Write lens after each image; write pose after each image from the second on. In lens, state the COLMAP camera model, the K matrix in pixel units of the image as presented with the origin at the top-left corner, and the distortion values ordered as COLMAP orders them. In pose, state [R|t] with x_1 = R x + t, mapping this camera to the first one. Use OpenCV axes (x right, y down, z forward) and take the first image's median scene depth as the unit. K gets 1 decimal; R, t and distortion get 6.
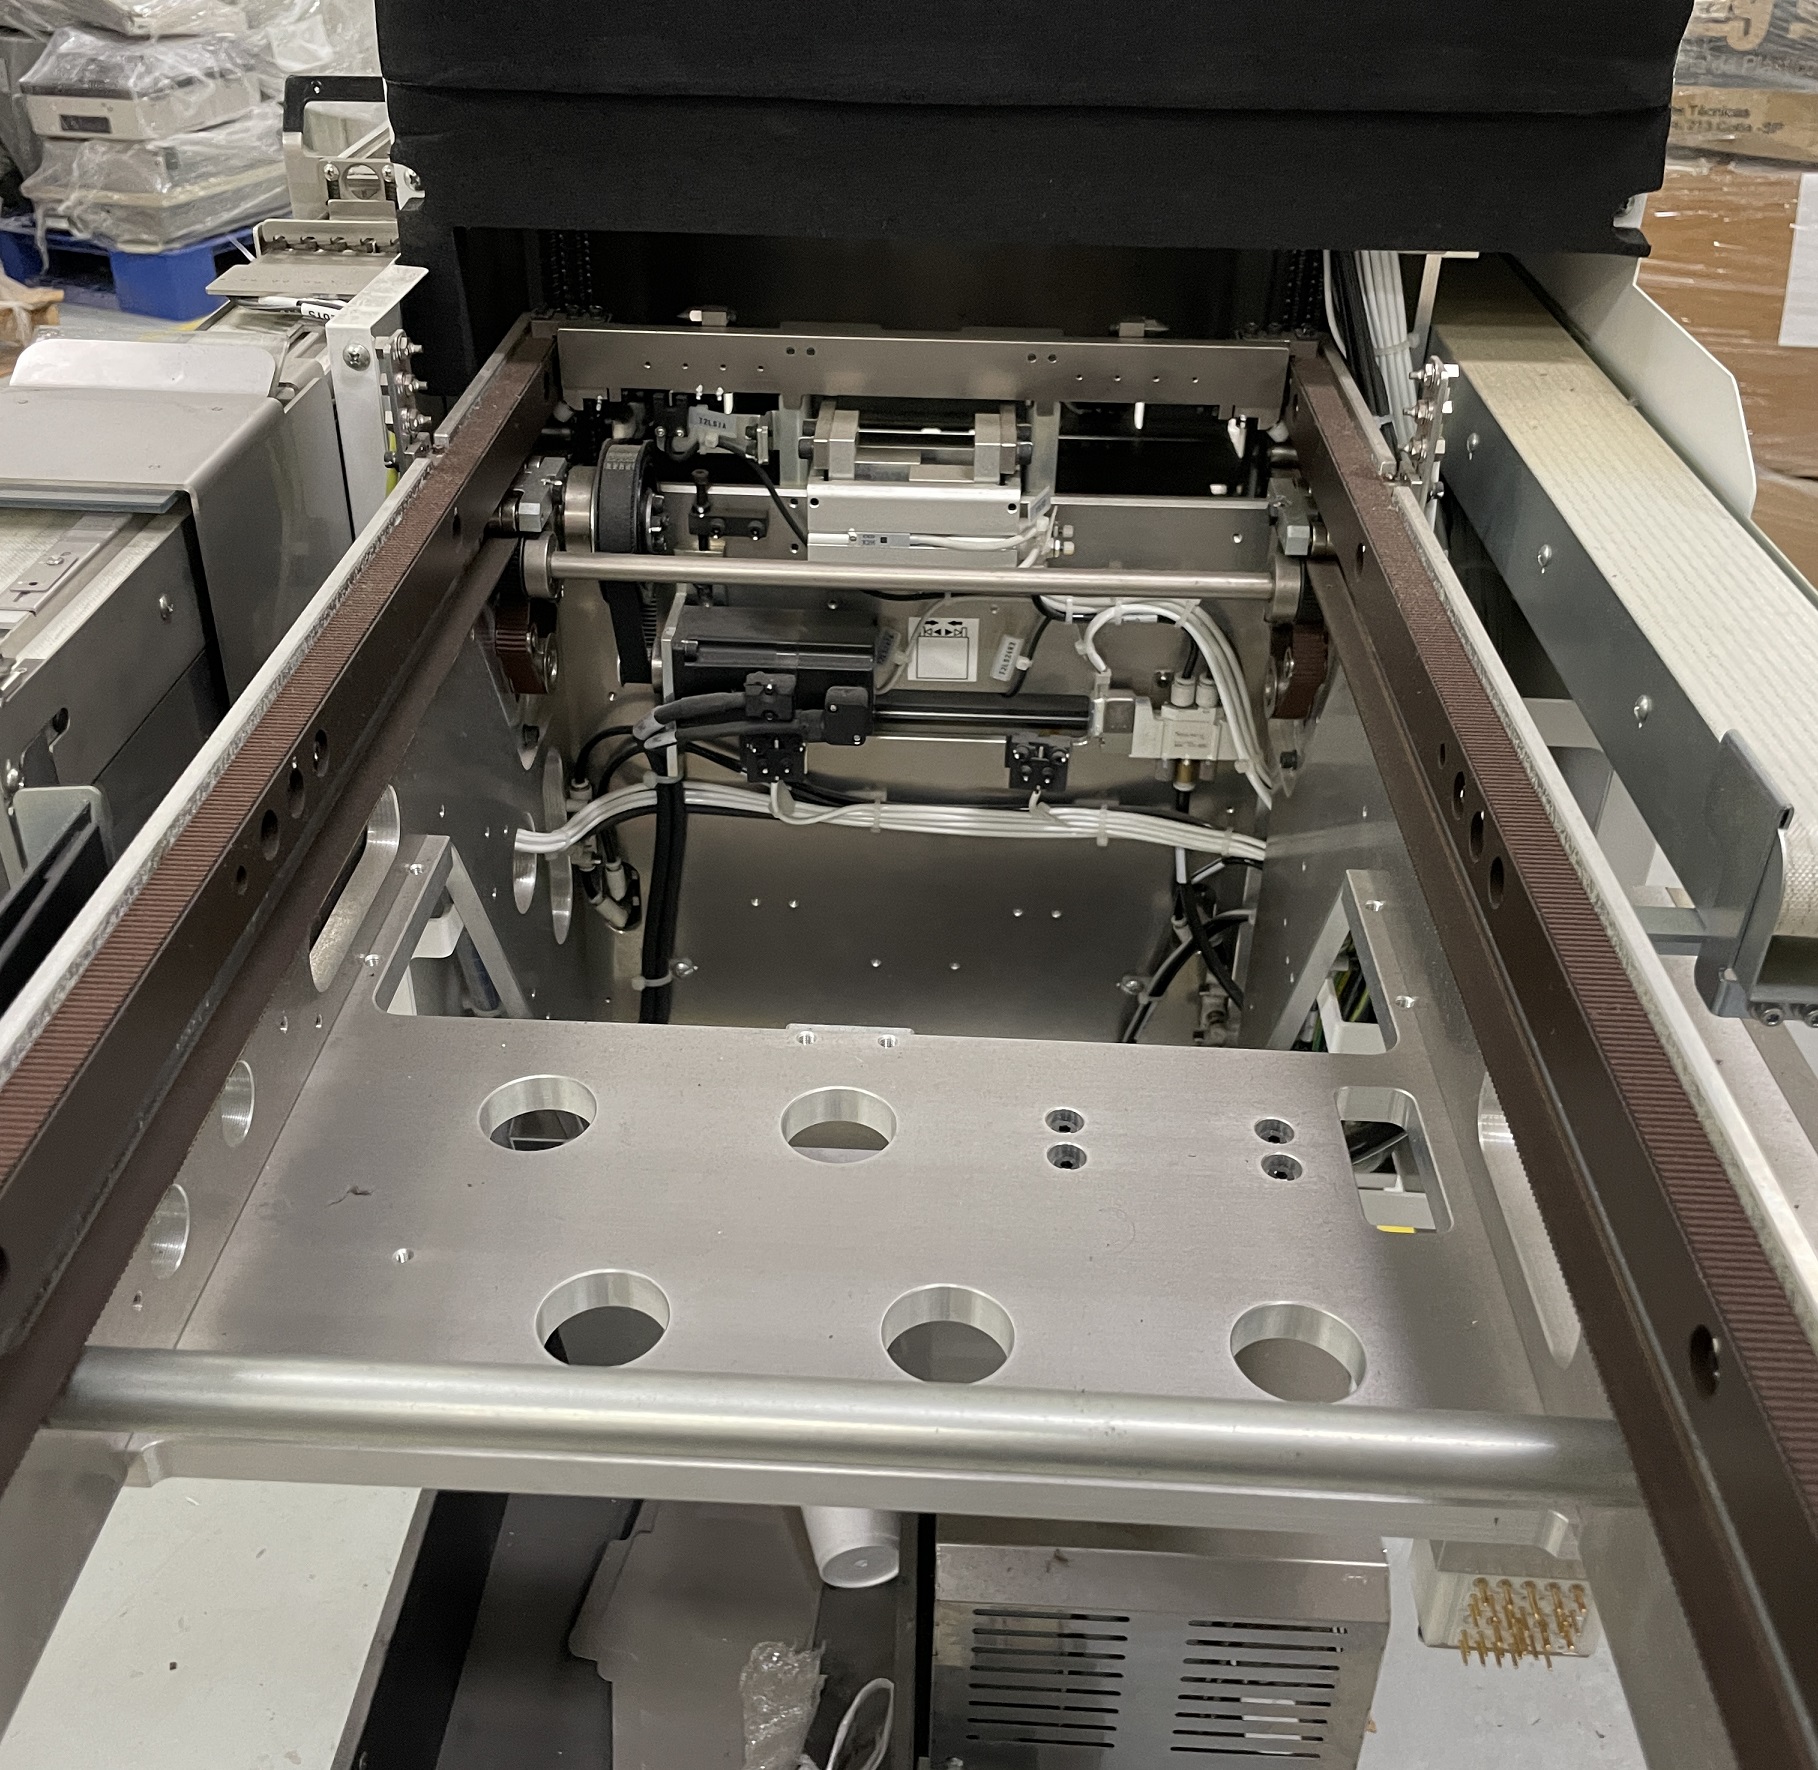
lens RADIAL K [[1833.2, 0, 857.6], [0, 1833.2, 866.6], [0, 0, 1]] dist [0.126960, -0.252971]
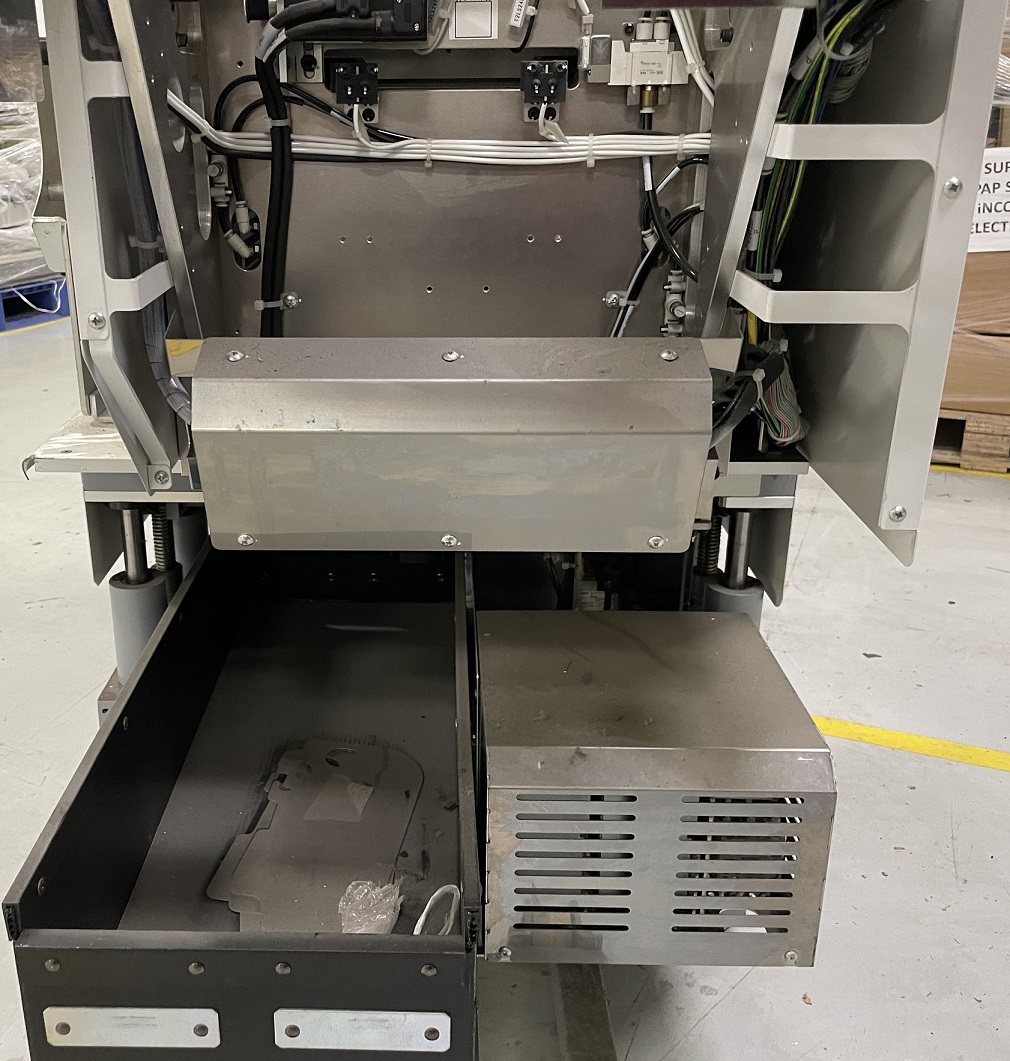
lens RADIAL K [[1109.2, 0, 404.0], [0, 1109.2, 530.5], [0, 0, 1]] dist [0.080643, -0.143661]
pose [[0.999580, -0.023161, 0.017401, -0.033759], [0.026137, 0.980069, -0.196932, 0.473309], [-0.012493, 0.197304, 0.980263, 0.247459]]
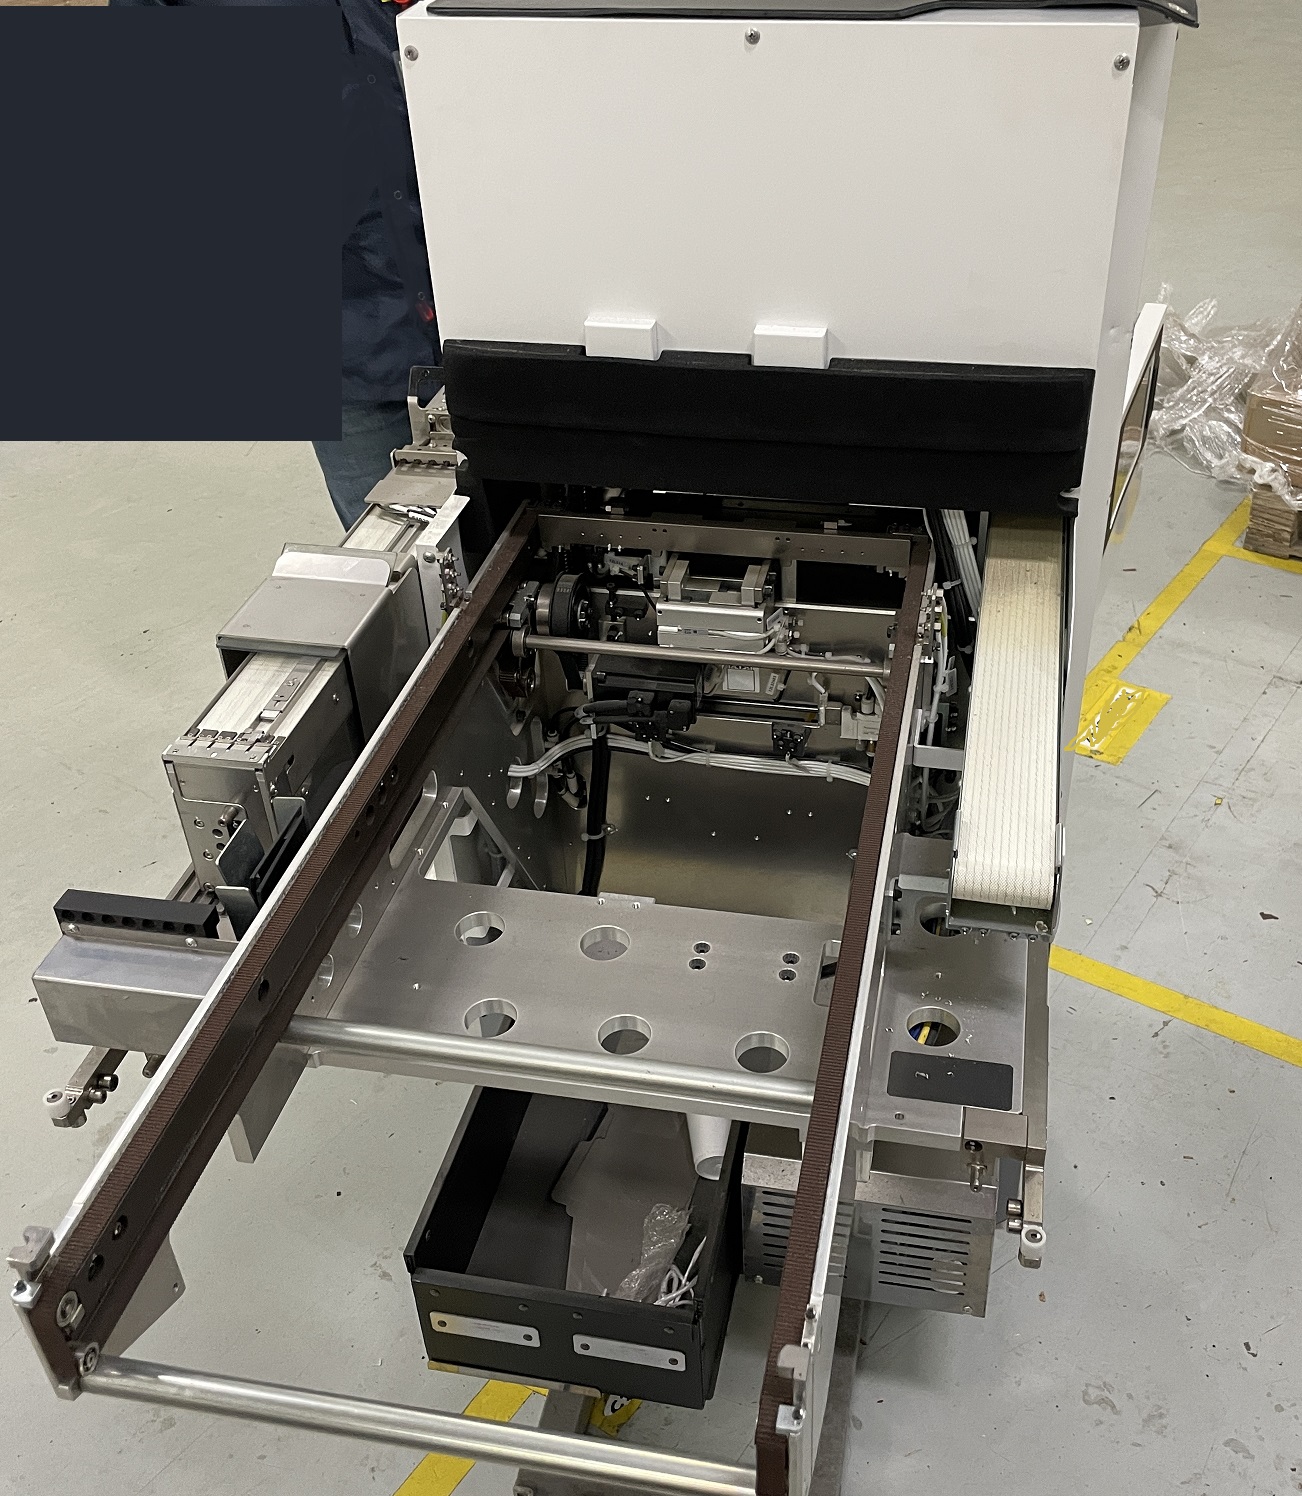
lens RADIAL K [[1528.5, 0, 700.7], [0, 1528.5, 746.0], [0, 0, 1]] dist [0.152419, -0.471258]
pose [[0.988915, 0.051158, -0.139393, 0.241583], [-0.042174, 0.996884, 0.066658, -0.159364], [0.142368, -0.060040, 0.987991, -0.579629]]
